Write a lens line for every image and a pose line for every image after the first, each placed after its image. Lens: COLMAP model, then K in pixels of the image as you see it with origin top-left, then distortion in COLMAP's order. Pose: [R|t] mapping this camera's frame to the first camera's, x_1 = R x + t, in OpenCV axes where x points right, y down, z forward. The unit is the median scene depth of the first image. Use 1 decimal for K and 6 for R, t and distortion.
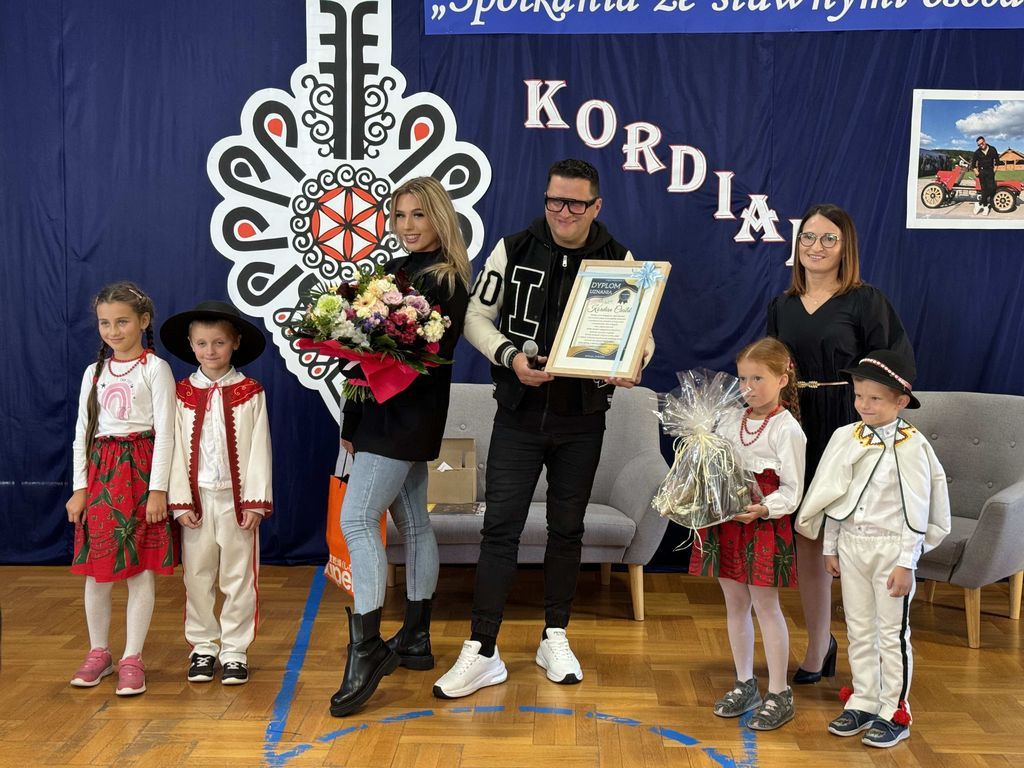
lens RADIAL K [[1433.4, 0, 517.4], [0, 1433.4, 389.2], [0, 0, 1]] dist [0.190966, -0.361317]
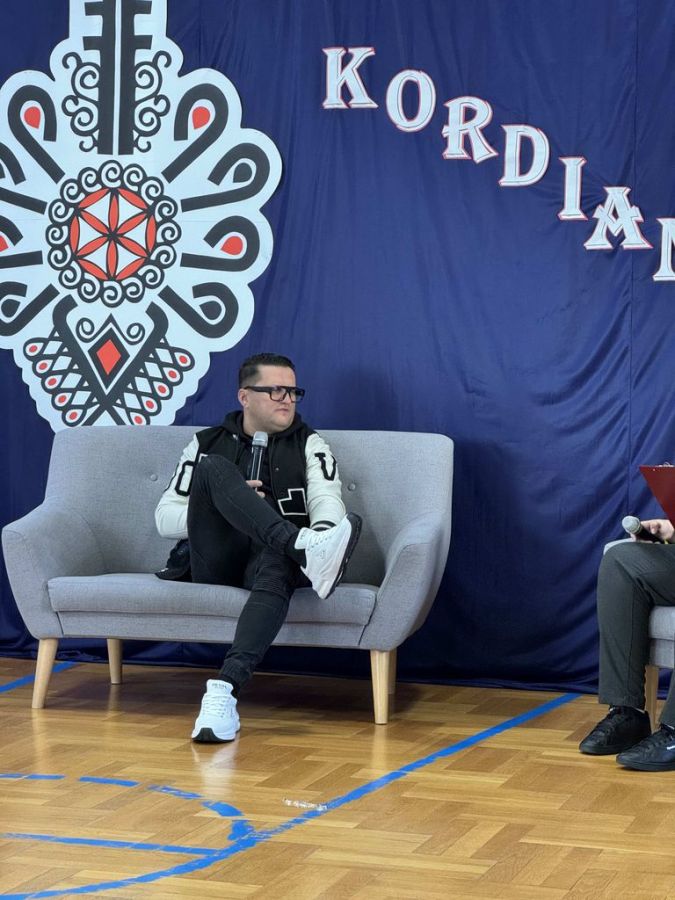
lens RADIAL K [[2040.3, 0, 335.9], [0, 2040.3, 447.8], [0, 0, 1]] dist [0.051797, 2.371690]
pose [[0.962607, 0.014946, -0.270489, 0.316400], [-0.033279, 0.997438, -0.063317, 0.073565], [0.268850, 0.069951, 0.960639, -0.057368]]
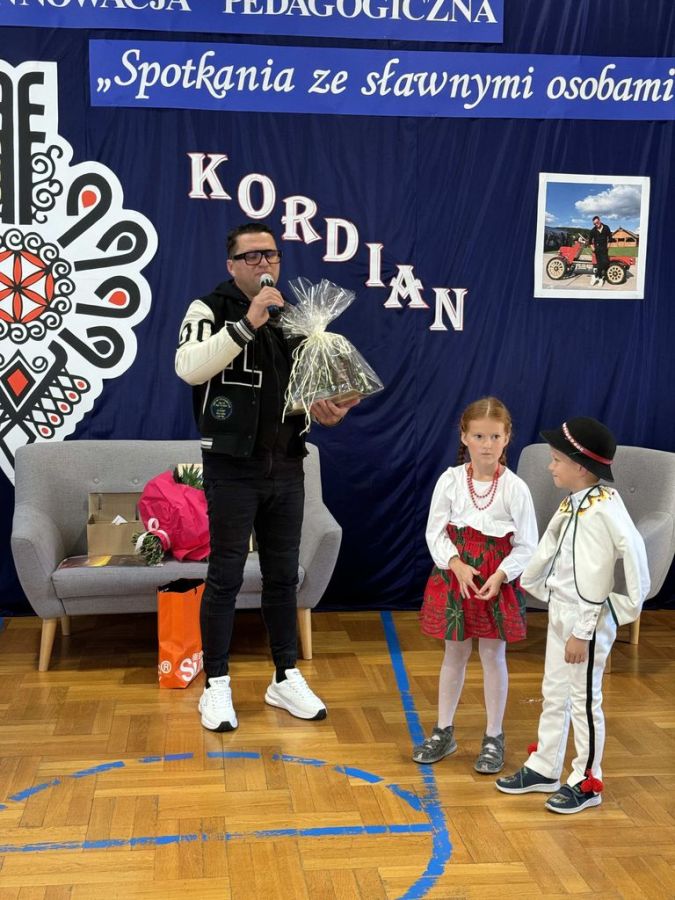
lens RADIAL K [[1257.0, 0, 348.9], [0, 1257.0, 452.1], [0, 0, 1]] dist [0.175168, -0.296152]
pose [[0.987306, -0.011543, 0.158408, -0.028766], [0.009468, 0.999859, 0.013851, -0.006259], [-0.158545, -0.012175, 0.987277, 0.058304]]
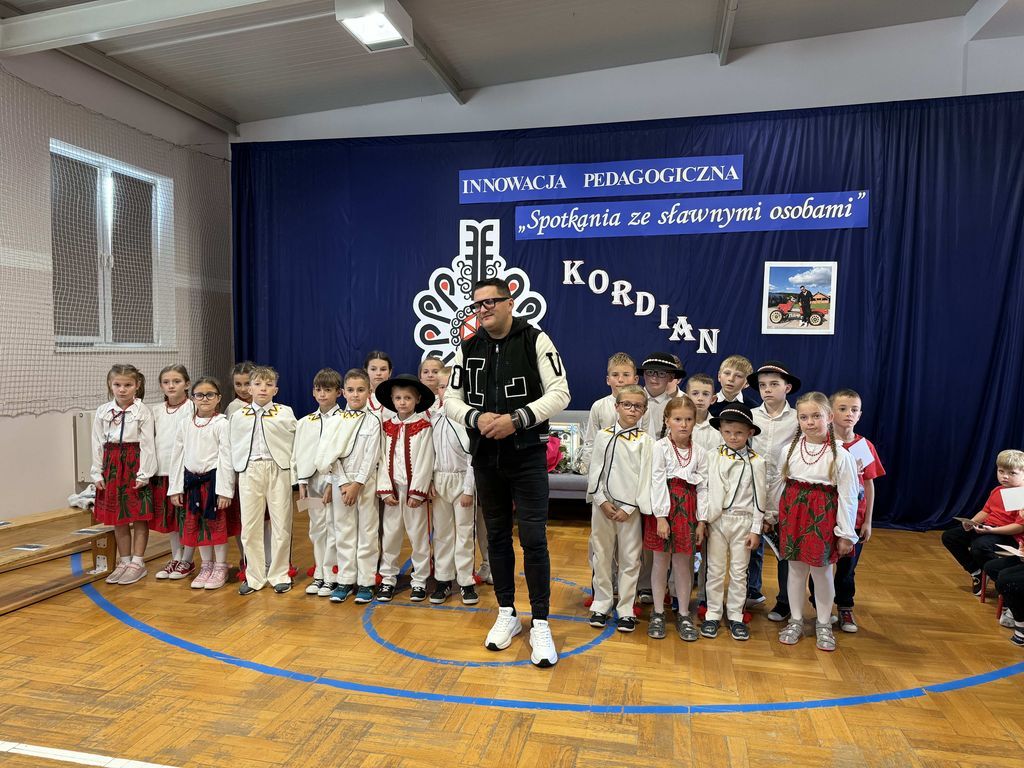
lens RADIAL K [[714.6, 0, 509.6], [0, 714.6, 389.3], [0, 0, 1]] dist [0.176489, -0.370389]
pose [[0.982550, 0.013913, -0.185479, 0.120020], [-0.019891, 0.999340, -0.030408, -0.002126], [0.184933, 0.033567, 0.982178, 0.003786]]
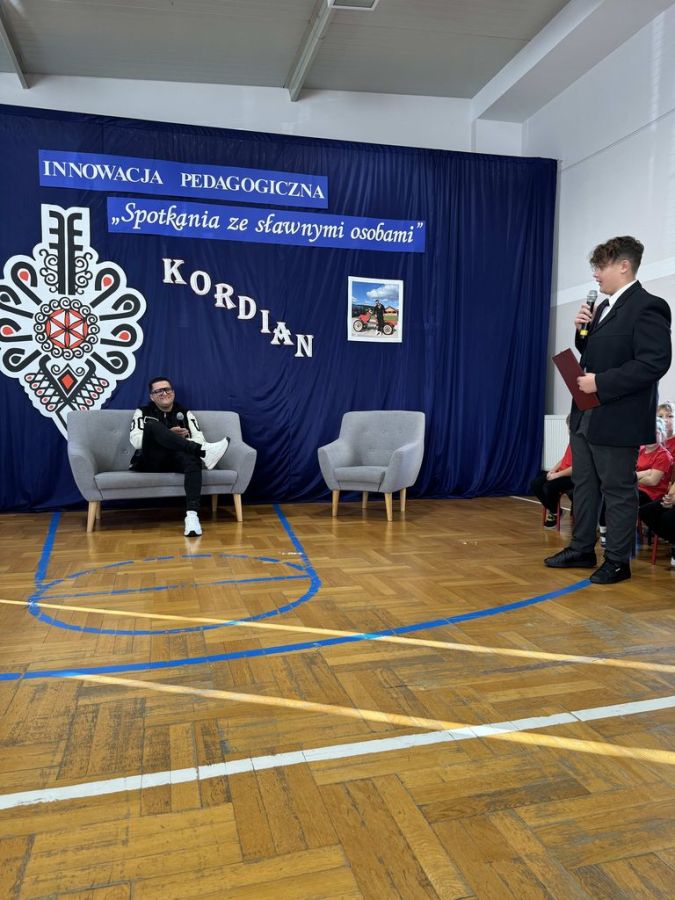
lens RADIAL K [[628.0, 0, 333.2], [0, 628.0, 452.5], [0, 0, 1]] dist [0.176489, -0.370389]
pose [[0.955634, -0.025527, 0.293448, -0.035356], [0.034038, 0.999134, -0.023934, 0.079399], [-0.292583, 0.032861, 0.955675, 0.104812]]
